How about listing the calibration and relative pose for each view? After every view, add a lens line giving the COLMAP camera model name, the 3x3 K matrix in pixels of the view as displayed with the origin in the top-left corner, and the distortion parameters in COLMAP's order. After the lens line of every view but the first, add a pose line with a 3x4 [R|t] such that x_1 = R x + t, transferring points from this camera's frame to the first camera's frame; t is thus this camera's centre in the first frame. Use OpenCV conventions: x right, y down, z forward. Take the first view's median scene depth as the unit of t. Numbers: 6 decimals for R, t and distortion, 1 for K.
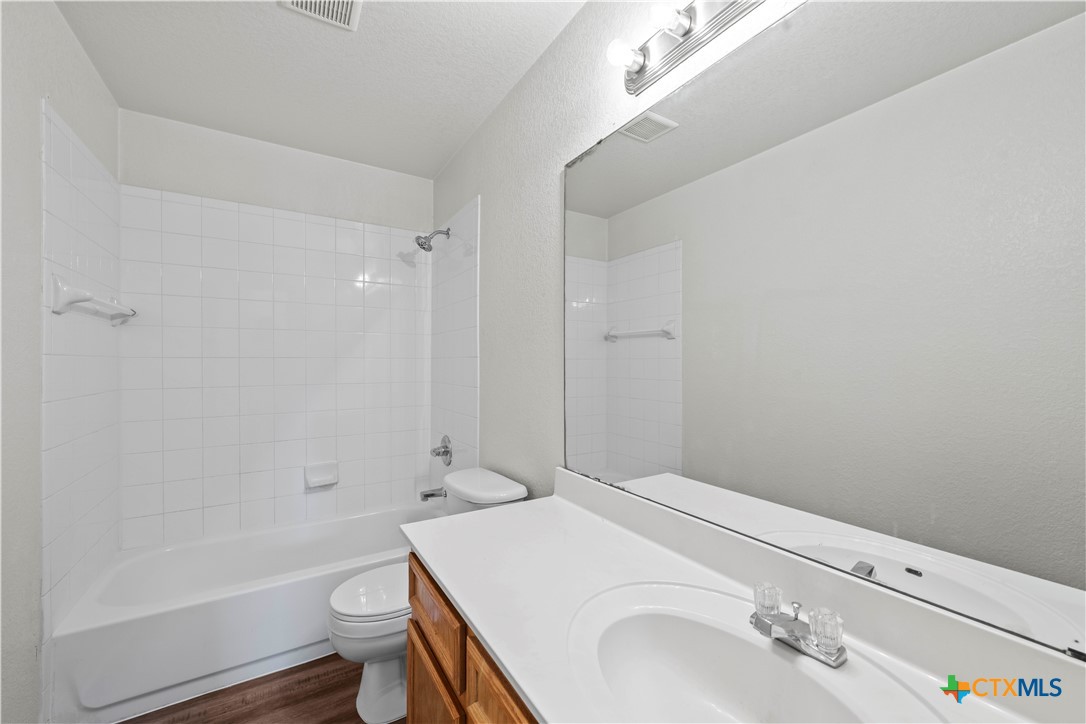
lens RADIAL K [[433.9, 0, 548.1], [0, 433.9, 360.1], [0, 0, 1]] dist [-0.000085, -0.000499]
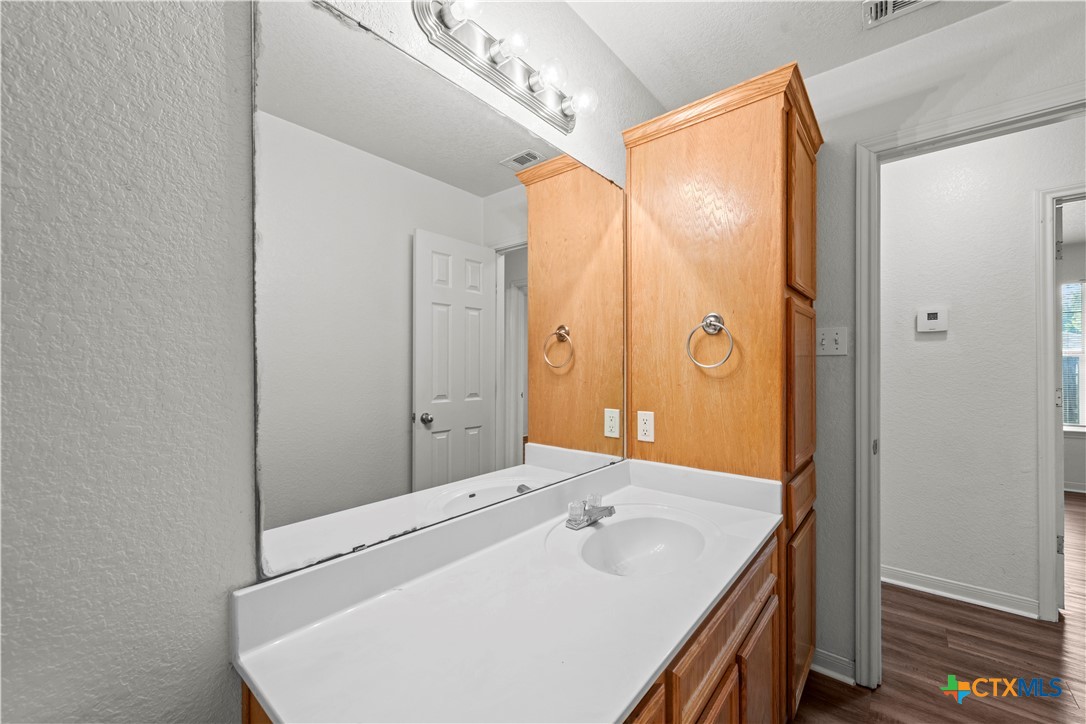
lens RADIAL K [[433.9, 0, 548.3], [0, 433.9, 365.9], [0, 0, 1]] dist [-0.000085, -0.000499]
pose [[-0.318626, 0.001352, 0.947879, -0.639386], [-0.001254, 0.999998, -0.001848, 0.008076], [-0.947880, -0.001778, -0.318624, 1.030487]]
